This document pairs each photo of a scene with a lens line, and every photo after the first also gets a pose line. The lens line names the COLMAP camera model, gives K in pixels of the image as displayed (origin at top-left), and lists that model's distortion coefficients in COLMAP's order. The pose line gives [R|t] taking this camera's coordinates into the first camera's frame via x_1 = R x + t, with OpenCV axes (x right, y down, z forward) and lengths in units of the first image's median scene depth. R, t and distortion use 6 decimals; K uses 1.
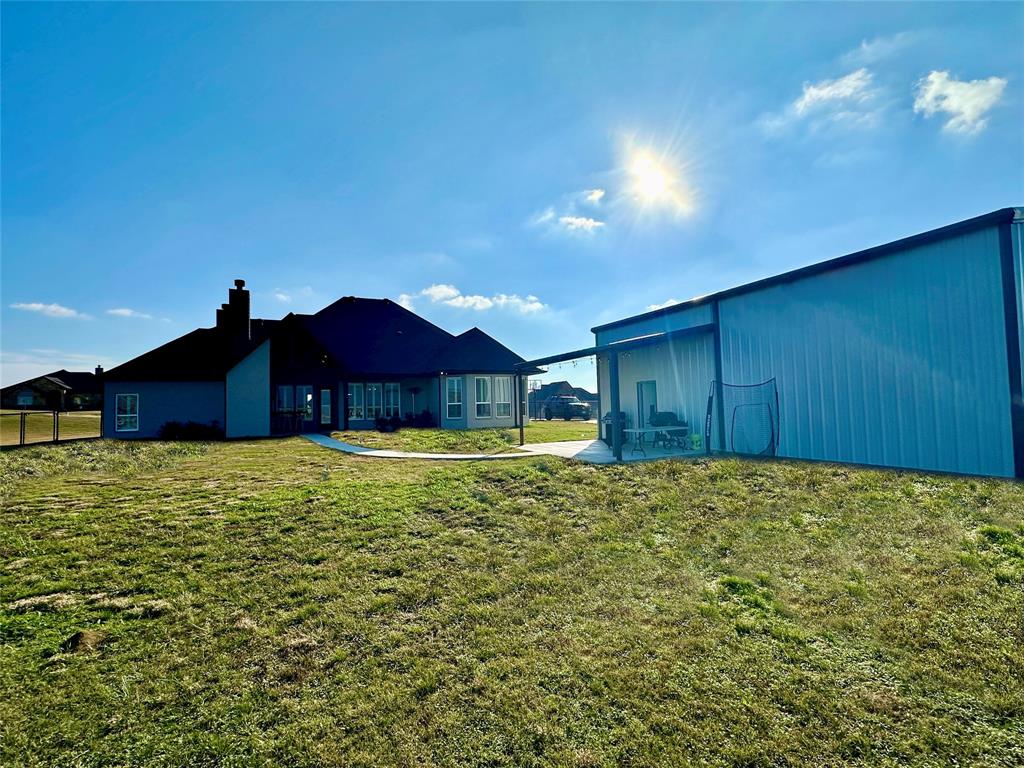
lens RADIAL K [[449.9, 0, 509.3], [0, 449.9, 388.3], [0, 0, 1]] dist [-0.000559, -0.000137]
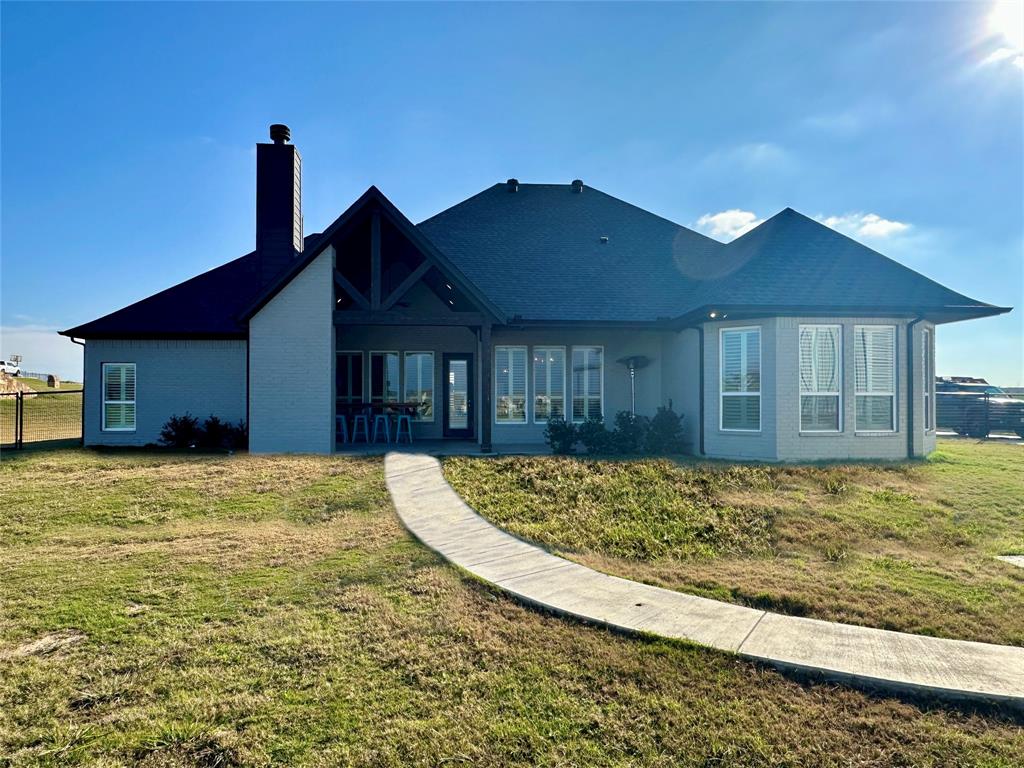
lens RADIAL K [[660.6, 0, 511.6], [0, 660.6, 389.6], [0, 0, 1]] dist [0.000195, -0.000048]
pose [[0.934180, 0.019941, -0.356244, -0.100891], [-0.009795, 0.999494, 0.030262, 0.014412], [0.356667, -0.024780, 0.933903, 0.378174]]
